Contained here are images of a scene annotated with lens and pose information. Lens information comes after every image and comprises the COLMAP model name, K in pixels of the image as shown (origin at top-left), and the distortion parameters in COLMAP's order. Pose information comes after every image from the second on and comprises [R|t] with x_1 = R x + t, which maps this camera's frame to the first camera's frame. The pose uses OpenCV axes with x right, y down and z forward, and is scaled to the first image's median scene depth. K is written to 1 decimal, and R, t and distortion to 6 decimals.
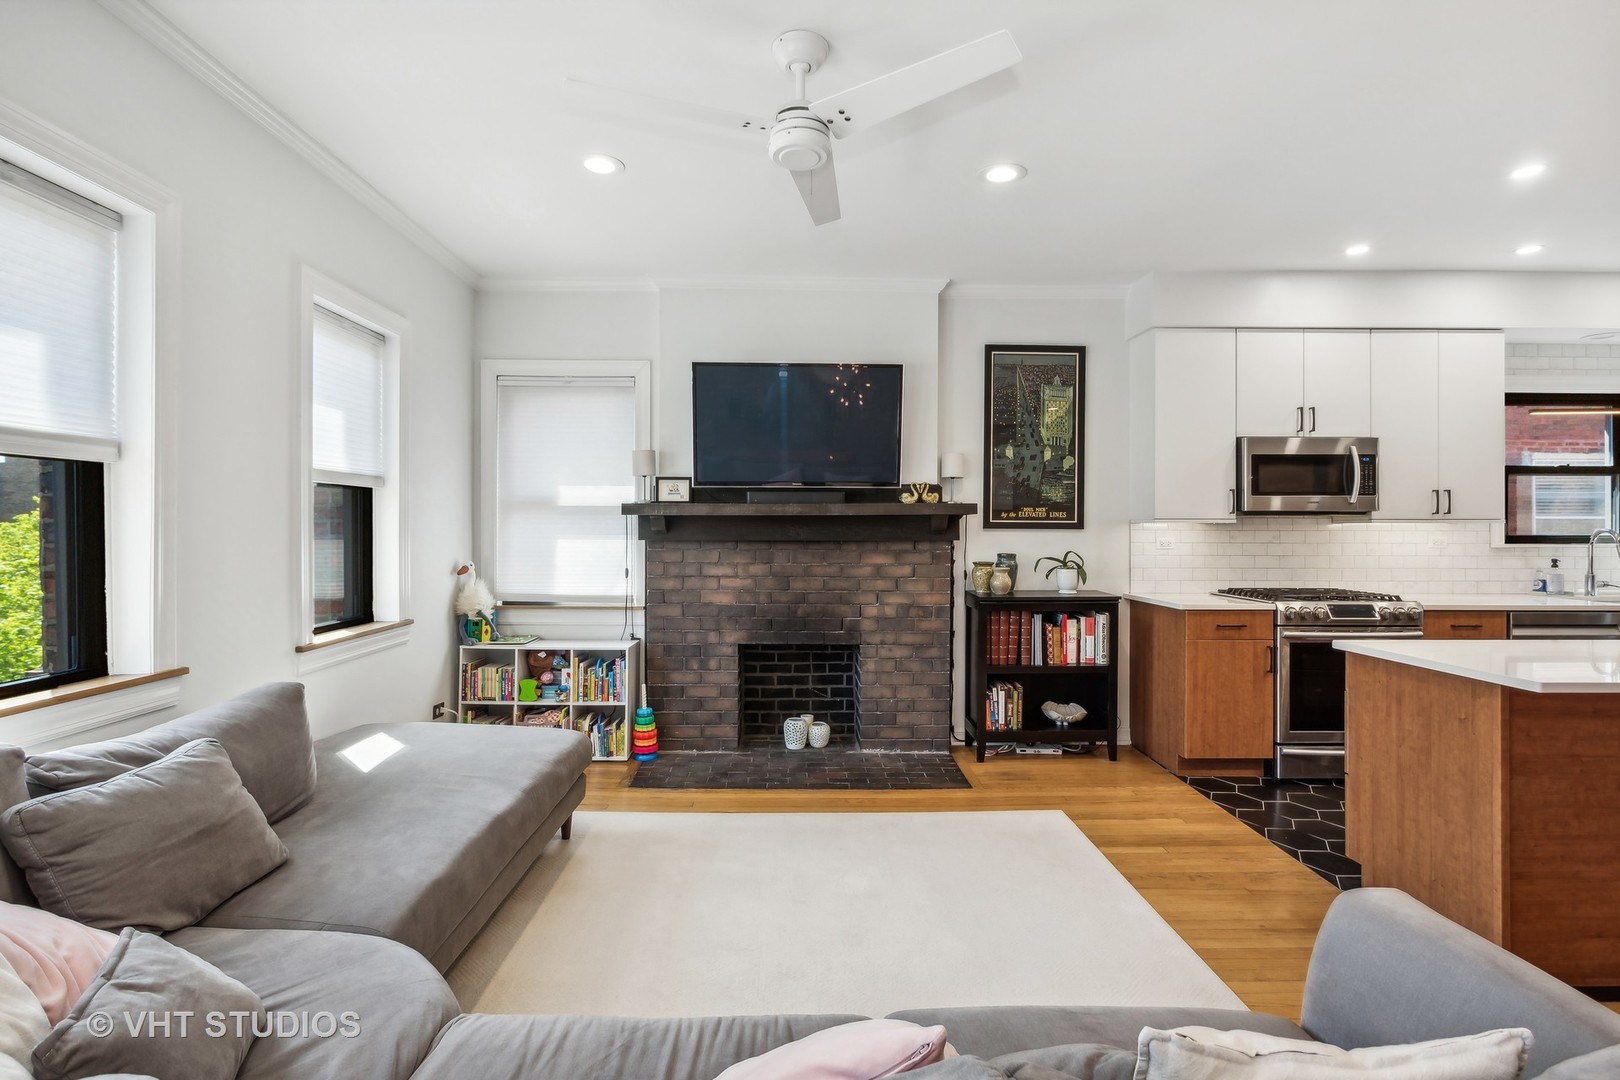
lens RADIAL K [[777.5, 0, 805.6], [0, 777.5, 522.8], [0, 0, 1]] dist [-0.000416, 0.000969]
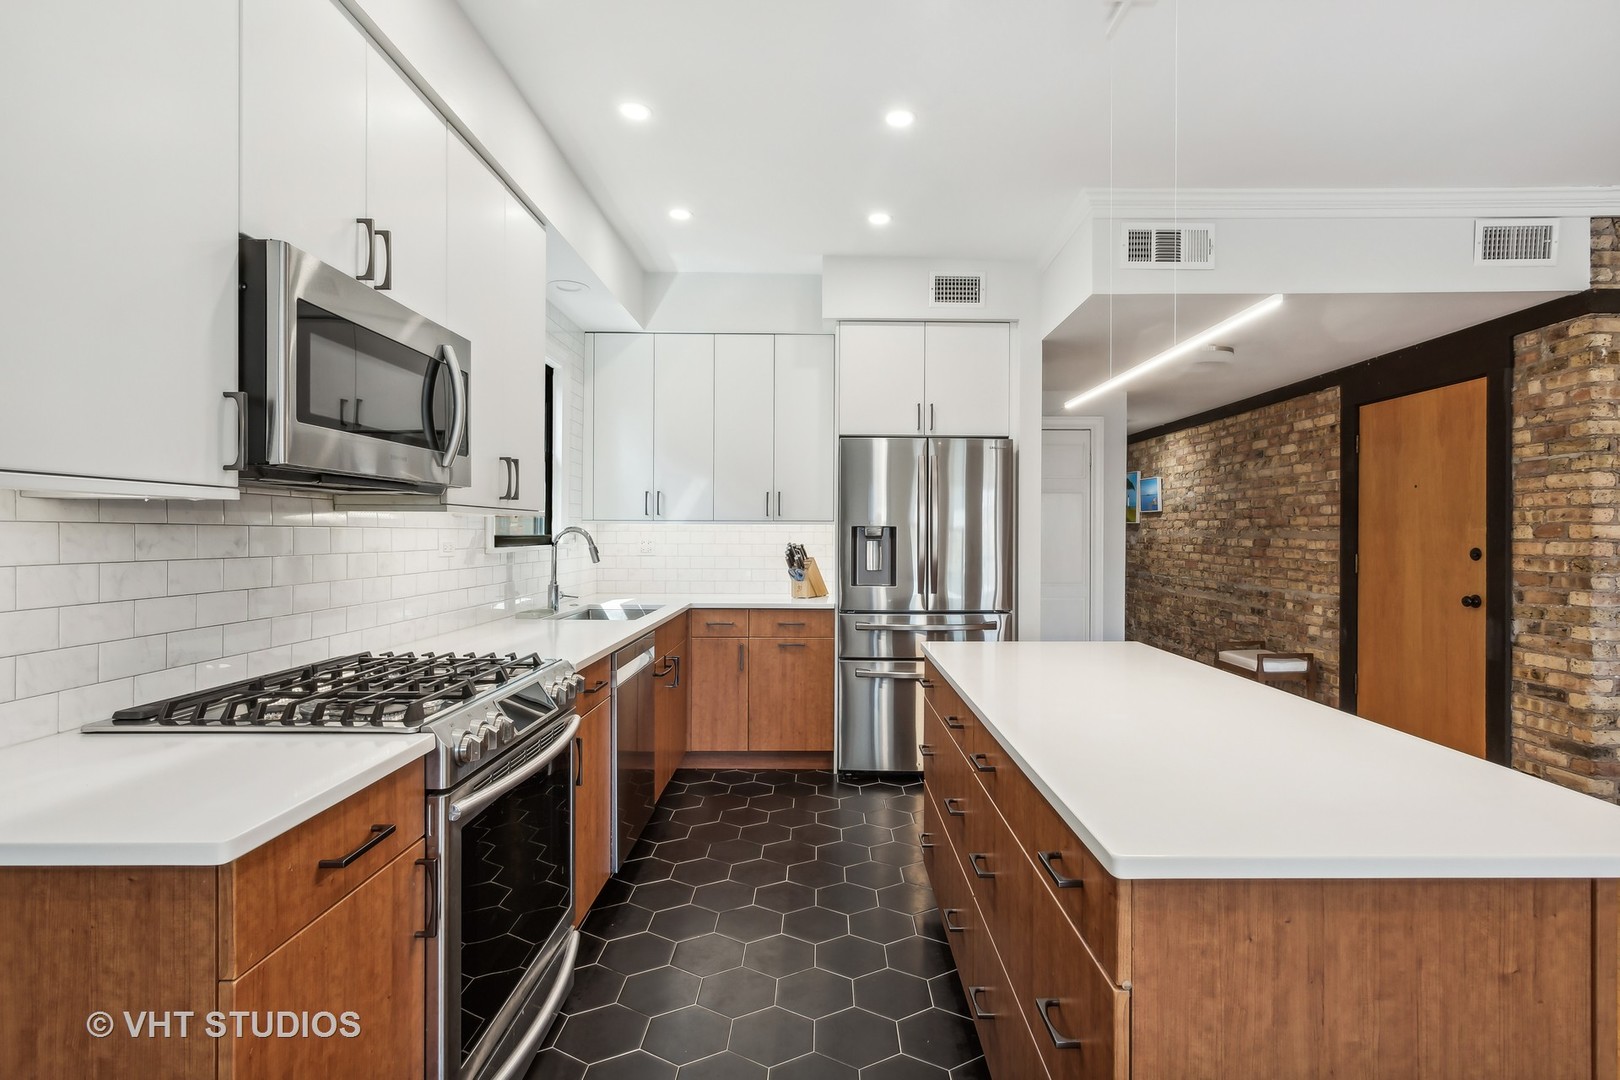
lens RADIAL K [[777.5, 0, 831.9], [0, 777.5, 533.8], [0, 0, 1]] dist [-0.000416, 0.000969]
pose [[0.013966, -0.001676, 0.999901, 0.233358], [-0.009822, 0.999950, 0.001813, 0.011057], [-0.999854, -0.009846, 0.013949, 0.744081]]
